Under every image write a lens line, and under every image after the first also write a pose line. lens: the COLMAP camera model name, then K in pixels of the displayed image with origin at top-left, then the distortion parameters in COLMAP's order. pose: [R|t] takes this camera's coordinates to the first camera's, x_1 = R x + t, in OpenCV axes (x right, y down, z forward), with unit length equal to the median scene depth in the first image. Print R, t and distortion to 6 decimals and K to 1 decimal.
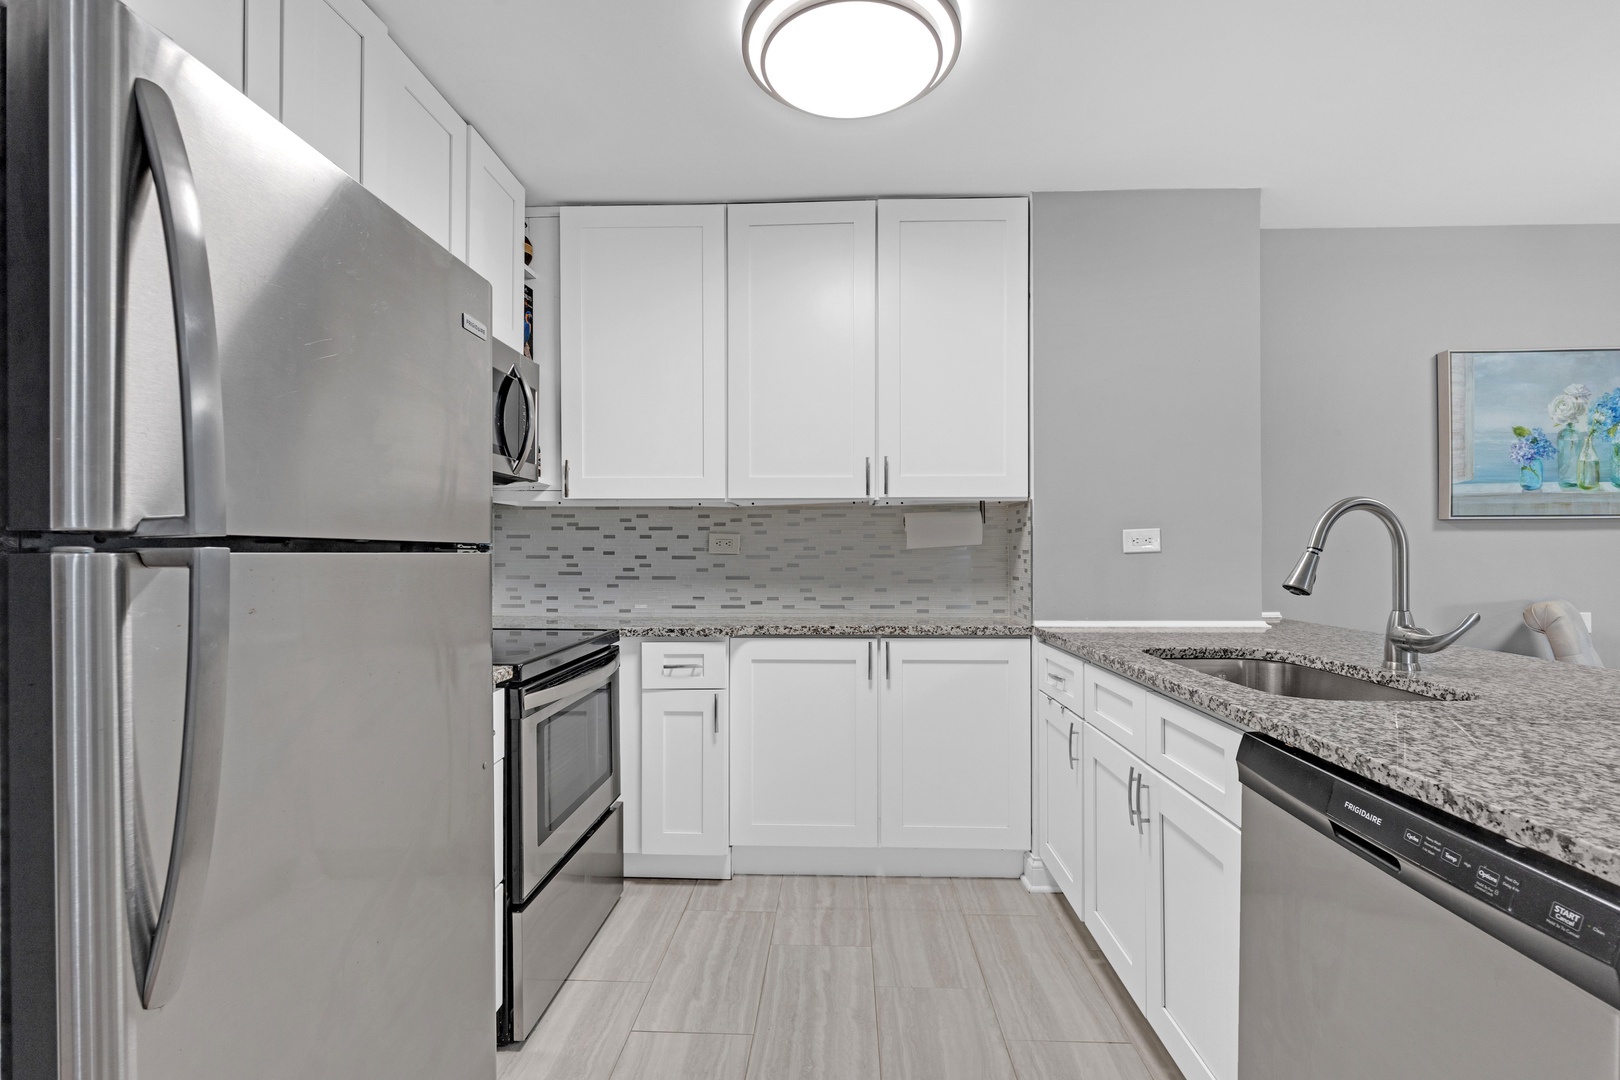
lens RADIAL K [[728.7, 0, 830.9], [0, 728.7, 550.2], [0, 0, 1]] dist [-0.005308, -0.000583]
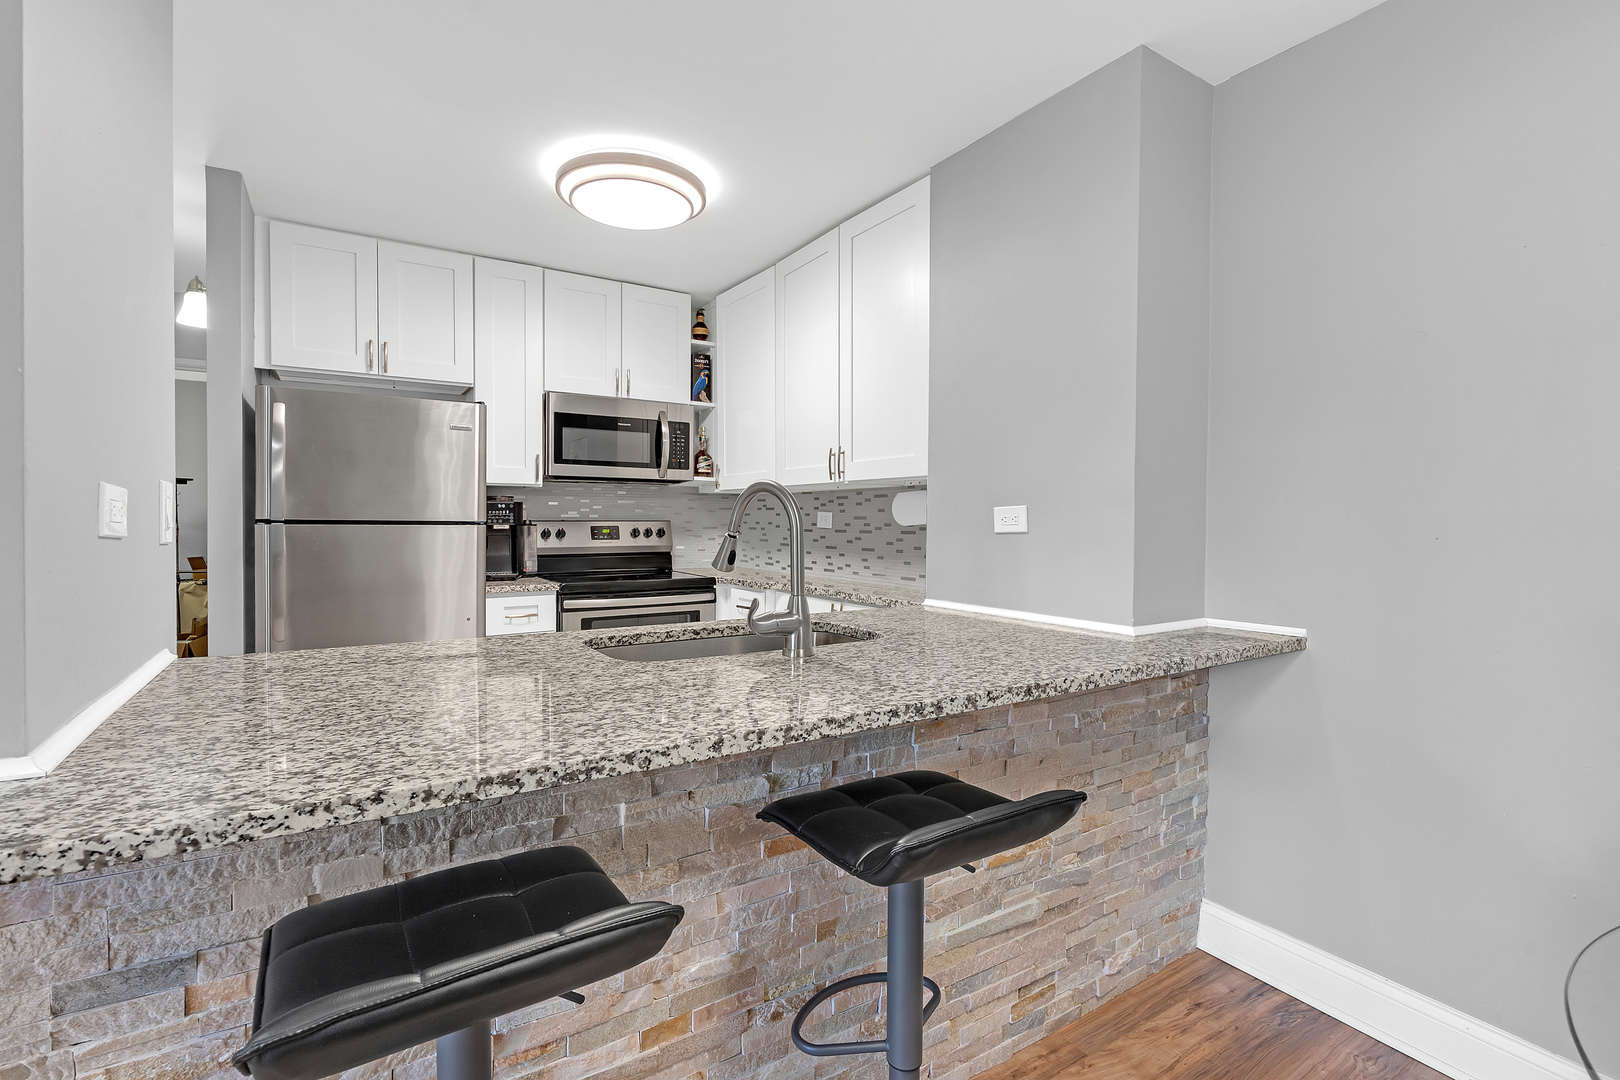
lens RADIAL K [[728.7, 0, 797.1], [0, 728.7, 530.1], [0, 0, 1]] dist [-0.005308, -0.000583]
pose [[0.563206, 0.016099, -0.826160, 0.994775], [-0.007072, 0.999867, 0.014663, -0.011242], [0.826286, -0.002416, 0.563245, 0.284244]]
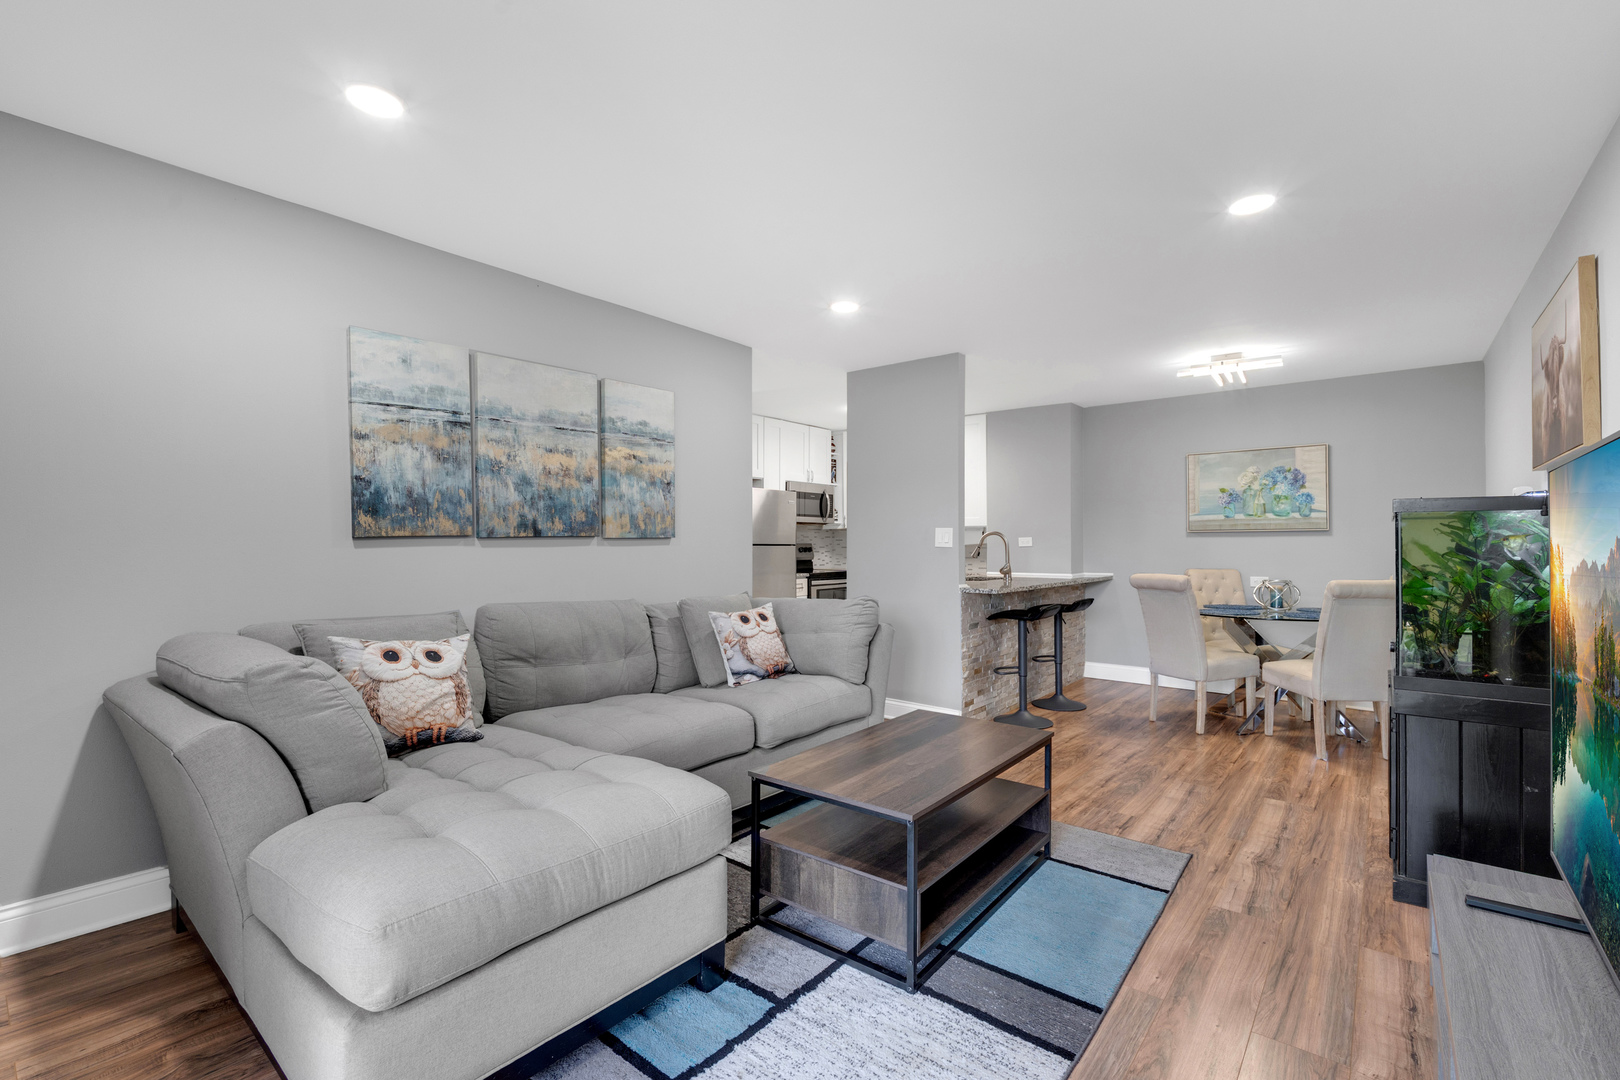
lens RADIAL K [[728.7, 0, 809.5], [0, 728.7, 533.5], [0, 0, 1]] dist [-0.005308, -0.000583]
pose [[0.804290, -0.006264, -0.594204, 1.333614], [0.001210, 0.999960, -0.008903, -0.021474], [0.594236, 0.006441, 0.804265, -1.539018]]
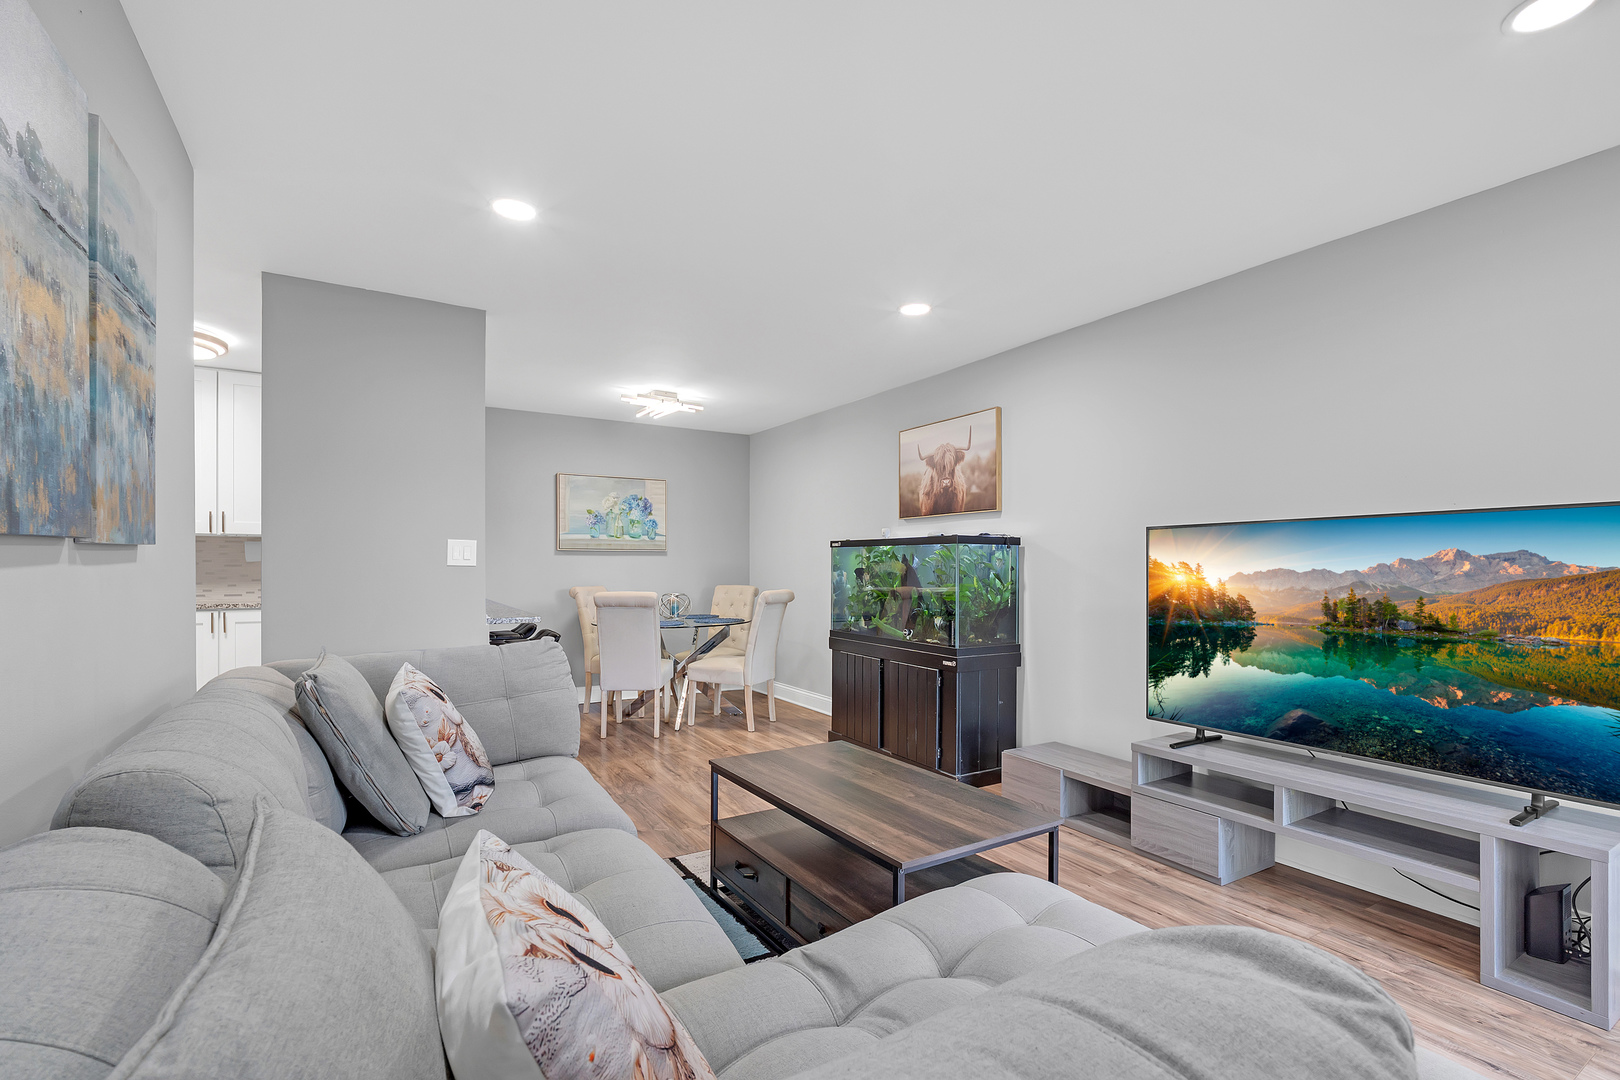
lens RADIAL K [[728.7, 0, 821.1], [0, 728.7, 567.2], [0, 0, 1]] dist [-0.005308, -0.000583]
pose [[0.820034, 0.002646, 0.572308, 0.263468], [-0.008882, 0.999928, 0.008103, -0.017156], [-0.572246, -0.011728, 0.819998, -1.363805]]
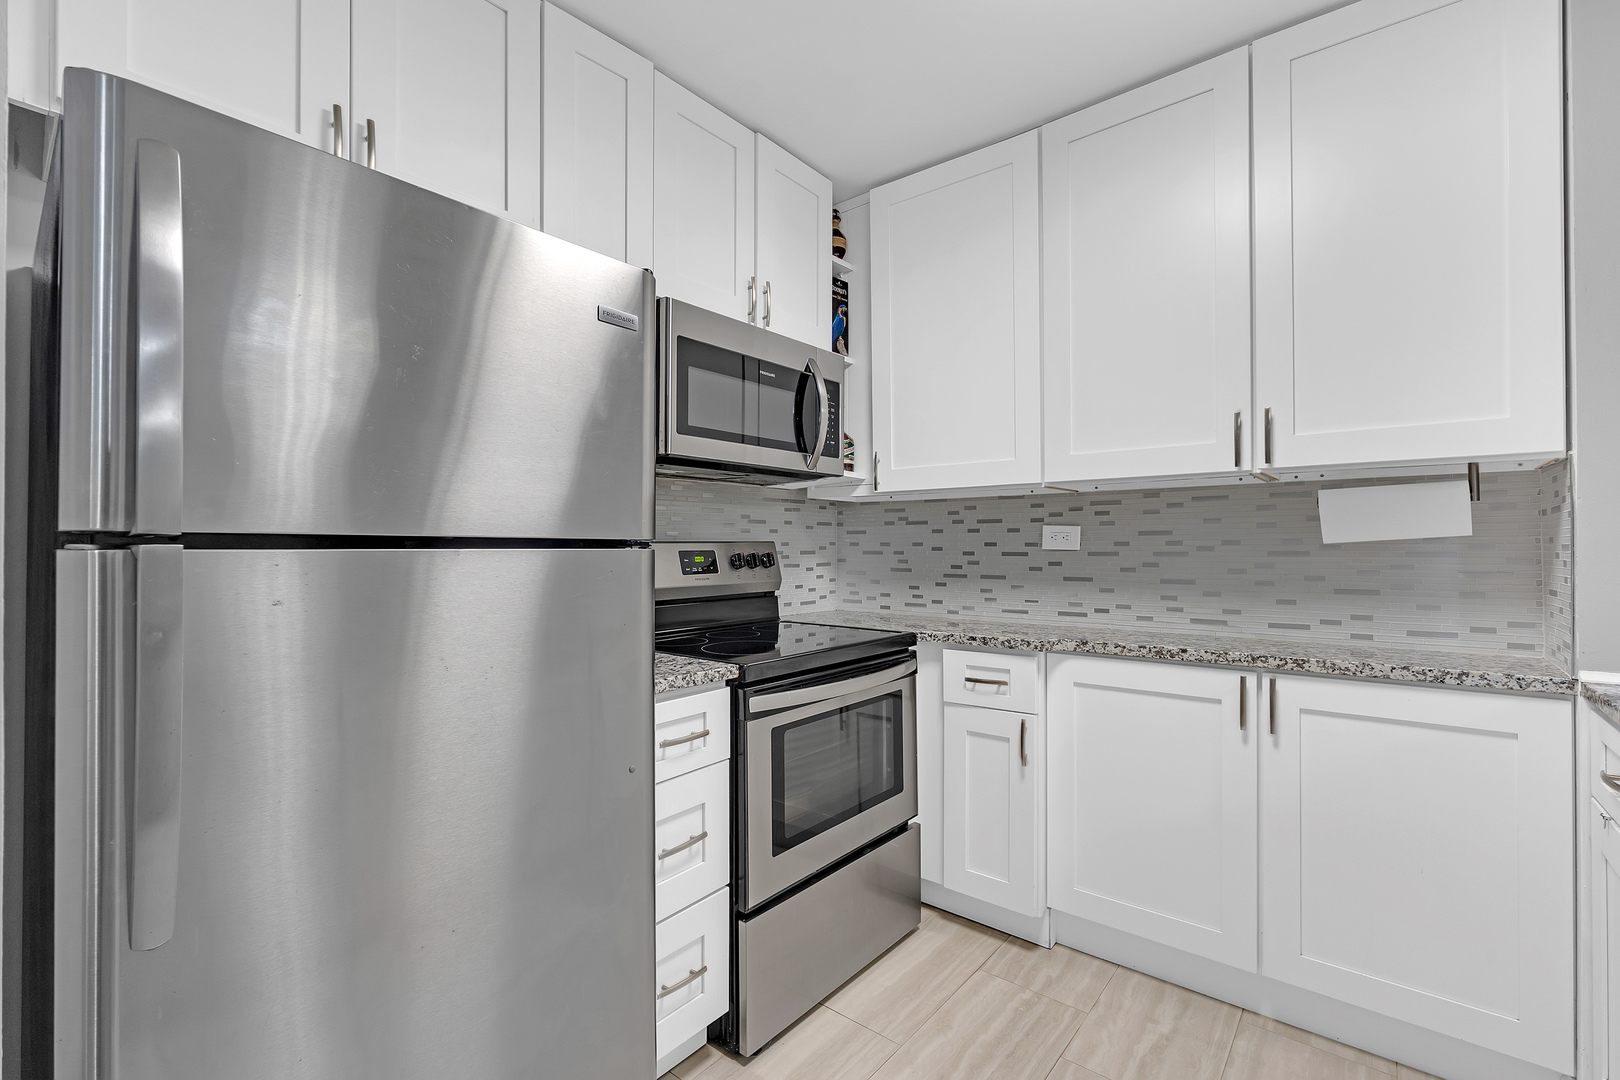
lens RADIAL K [[728.7, 0, 800.4], [0, 728.7, 540.9], [0, 0, 1]] dist [-0.005308, -0.000583]
pose [[0.787504, -0.005764, -0.616282, 0.149599], [0.001835, 0.999974, -0.007007, -0.000075], [0.616306, 0.004387, 0.787494, 0.186266]]
